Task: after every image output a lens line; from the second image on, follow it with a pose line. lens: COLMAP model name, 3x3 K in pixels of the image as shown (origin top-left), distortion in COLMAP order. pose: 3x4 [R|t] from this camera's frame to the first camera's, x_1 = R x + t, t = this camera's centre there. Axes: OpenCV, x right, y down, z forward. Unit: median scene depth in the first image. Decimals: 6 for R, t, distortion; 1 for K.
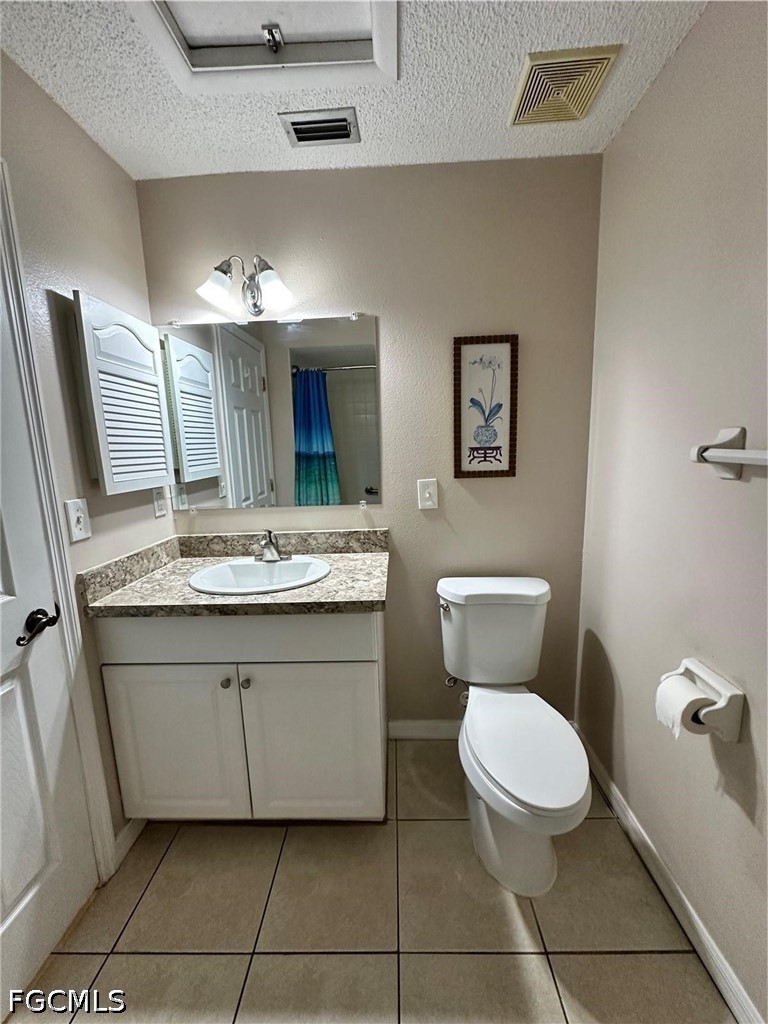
lens RADIAL K [[410.2, 0, 384.0], [0, 410.2, 512.0], [0, 0, 1]] dist [-0.001764, -0.000005]
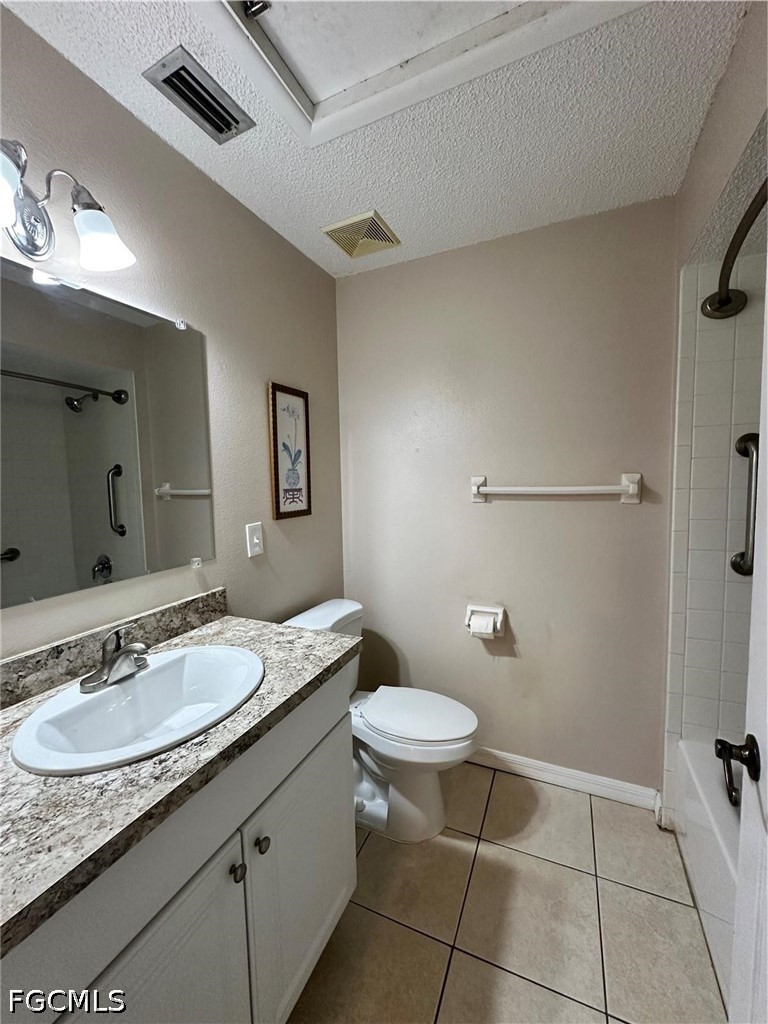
lens RADIAL K [[410.2, 0, 384.0], [0, 410.2, 512.0], [0, 0, 1]] dist [-0.001764, -0.000005]
pose [[0.385351, -0.053819, 0.921199, -0.655762], [0.158760, 0.987279, -0.008732, -0.052901], [-0.909010, 0.149615, 0.388994, 0.387245]]
